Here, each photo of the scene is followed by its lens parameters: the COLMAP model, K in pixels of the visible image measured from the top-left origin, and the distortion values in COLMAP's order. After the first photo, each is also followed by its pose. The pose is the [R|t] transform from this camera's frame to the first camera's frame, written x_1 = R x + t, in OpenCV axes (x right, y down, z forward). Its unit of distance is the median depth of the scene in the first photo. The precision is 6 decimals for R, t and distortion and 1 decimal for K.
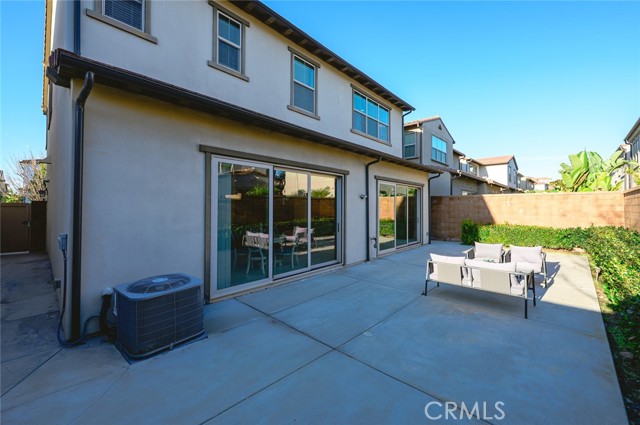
lens RADIAL K [[259.6, 0, 324.5], [0, 259.6, 198.4], [0, 0, 1]] dist [0.002579, -0.000063]
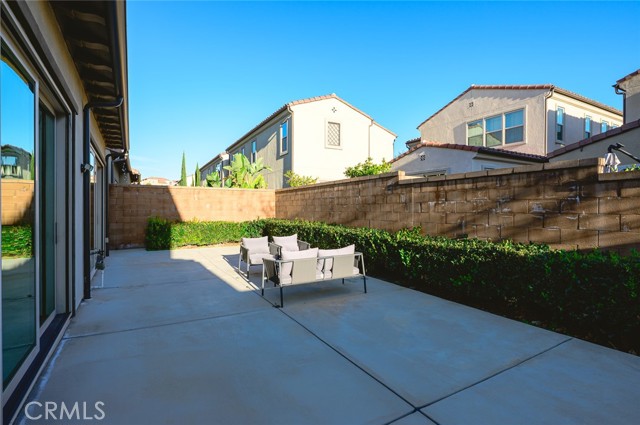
lens RADIAL K [[315.6, 0, 318.0], [0, 315.6, 211.0], [0, 0, 1]] dist [0.003924, 0.000343]
pose [[0.292497, -0.005327, 0.956252, -0.240259], [-0.034091, 0.999291, 0.015995, 0.040879], [-0.955659, -0.037278, 0.292108, 0.342676]]
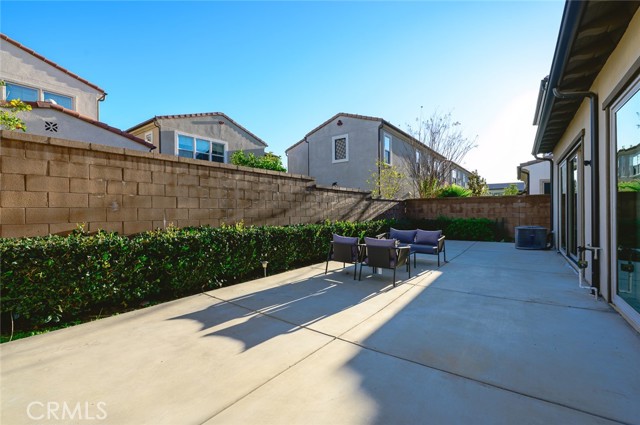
lens RADIAL K [[296.0, 0, 319.0], [0, 296.0, 213.5], [0, 0, 1]] dist [-0.000058, -0.000095]
pose [[-0.988947, 0.009037, -0.147991, 0.412027], [0.013367, 0.999510, -0.028288, 0.075829], [0.147663, -0.029953, -0.988584, 1.022243]]
